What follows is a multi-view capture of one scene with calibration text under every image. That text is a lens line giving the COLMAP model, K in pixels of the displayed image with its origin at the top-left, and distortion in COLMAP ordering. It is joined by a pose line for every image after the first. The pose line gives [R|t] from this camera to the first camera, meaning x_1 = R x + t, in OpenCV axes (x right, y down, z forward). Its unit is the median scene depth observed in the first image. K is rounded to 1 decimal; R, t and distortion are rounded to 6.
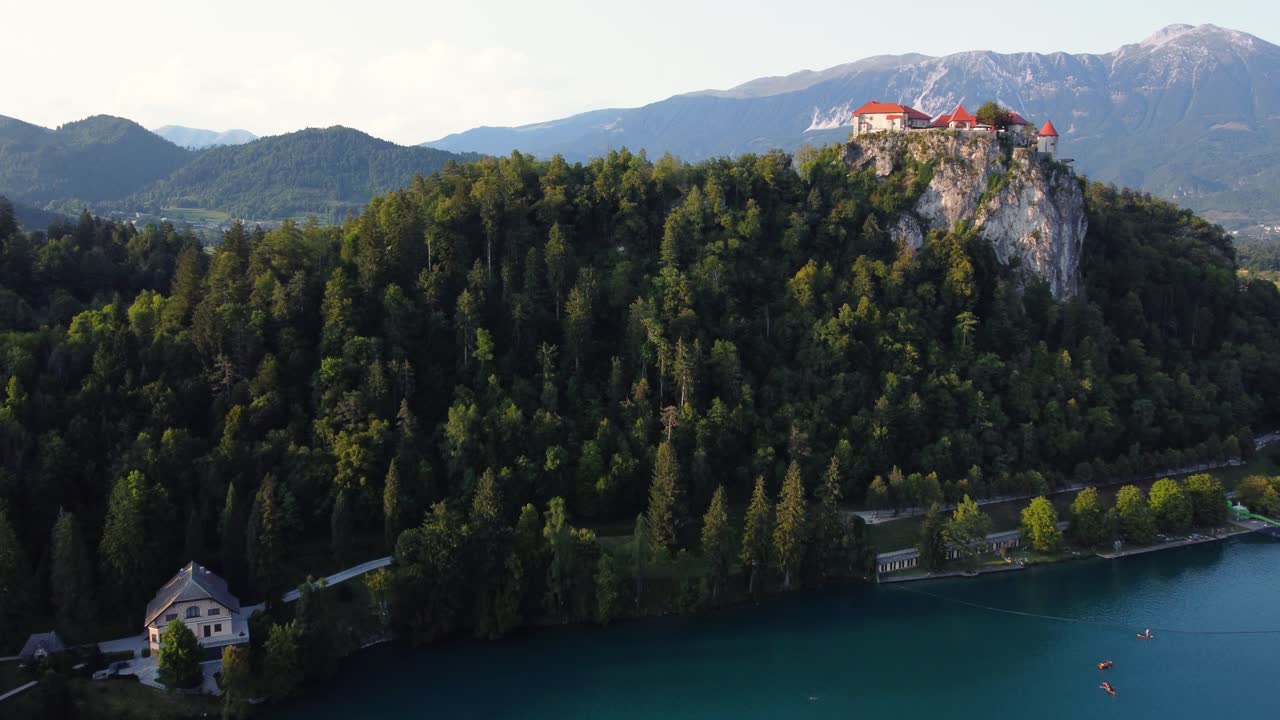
lens RADIAL K [[906.7, 0, 642.3], [0, 906.7, 391.4], [0, 0, 1]] dist [-0.009716, -0.003558]
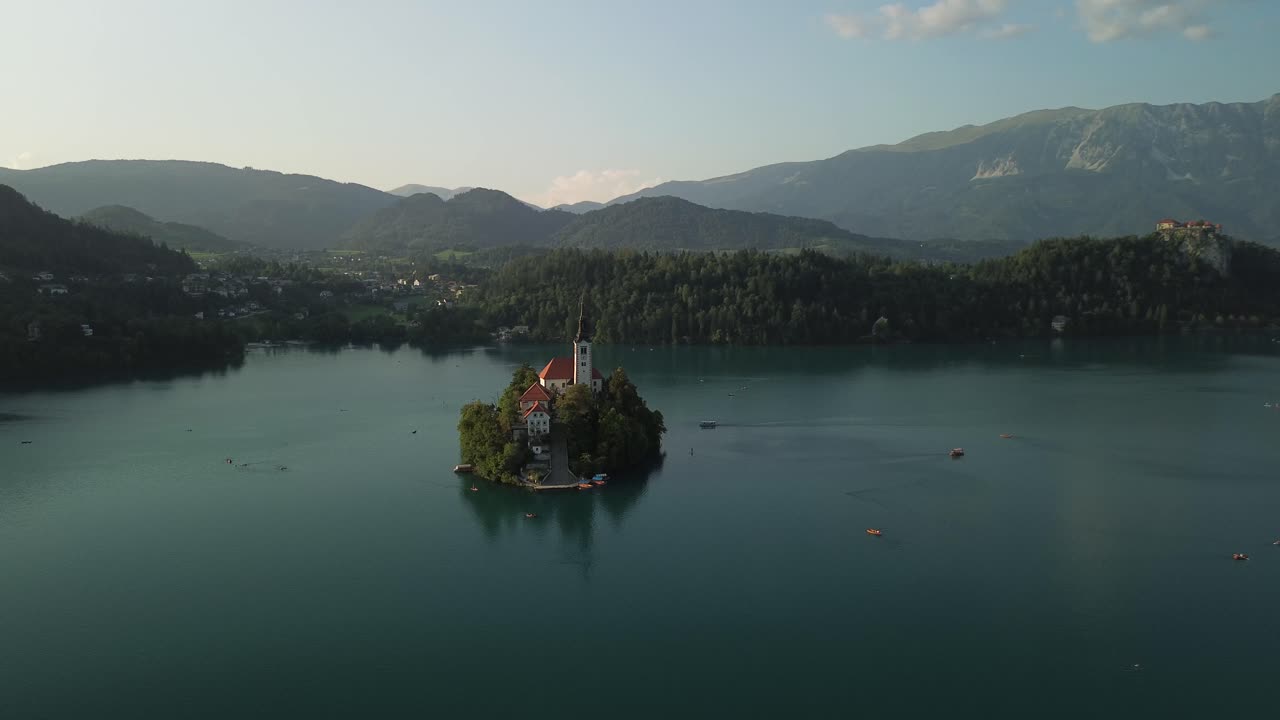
lens RADIAL K [[930.9, 0, 647.5], [0, 930.9, 402.6], [0, 0, 1]] dist [0.024011, -0.000823]
pose [[0.993950, 0.005822, -0.109676, -0.093696], [-0.009917, 0.999272, -0.036834, 0.037952], [0.109382, 0.037699, 0.993285, -0.196873]]
